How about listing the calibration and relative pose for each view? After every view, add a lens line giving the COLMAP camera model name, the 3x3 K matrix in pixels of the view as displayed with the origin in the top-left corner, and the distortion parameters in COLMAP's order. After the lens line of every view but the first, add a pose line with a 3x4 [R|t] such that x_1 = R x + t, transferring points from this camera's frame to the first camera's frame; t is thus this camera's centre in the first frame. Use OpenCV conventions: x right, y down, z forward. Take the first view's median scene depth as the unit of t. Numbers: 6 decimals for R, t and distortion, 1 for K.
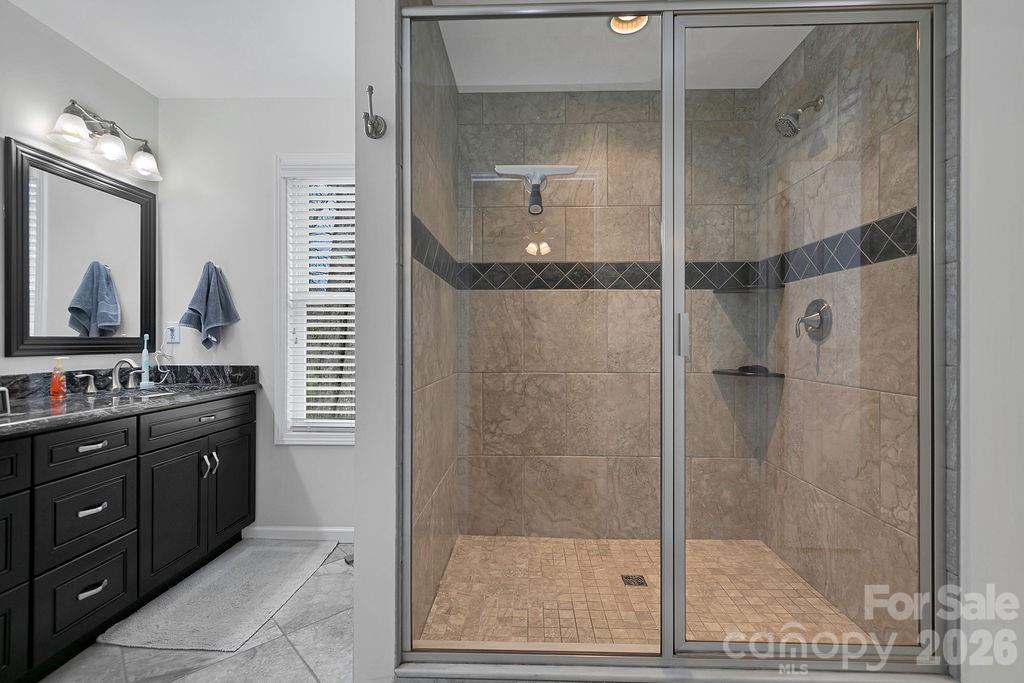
lens RADIAL K [[461.3, 0, 513.6], [0, 461.3, 340.7], [0, 0, 1]] dist [0.001279, 0.000226]
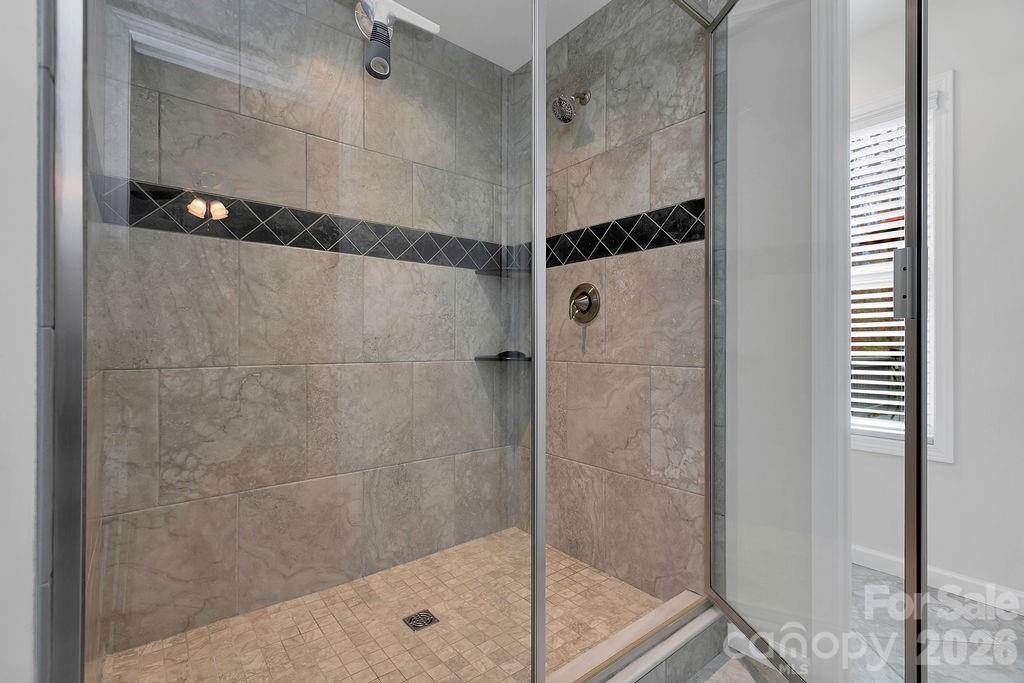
lens RADIAL K [[461.3, 0, 513.7], [0, 461.3, 342.6], [0, 0, 1]] dist [0.001279, 0.000226]
pose [[0.751322, 0.002906, 0.659929, -0.118469], [-0.001321, 0.999995, -0.002900, 0.036970], [-0.659934, 0.001307, 0.751322, 0.245545]]
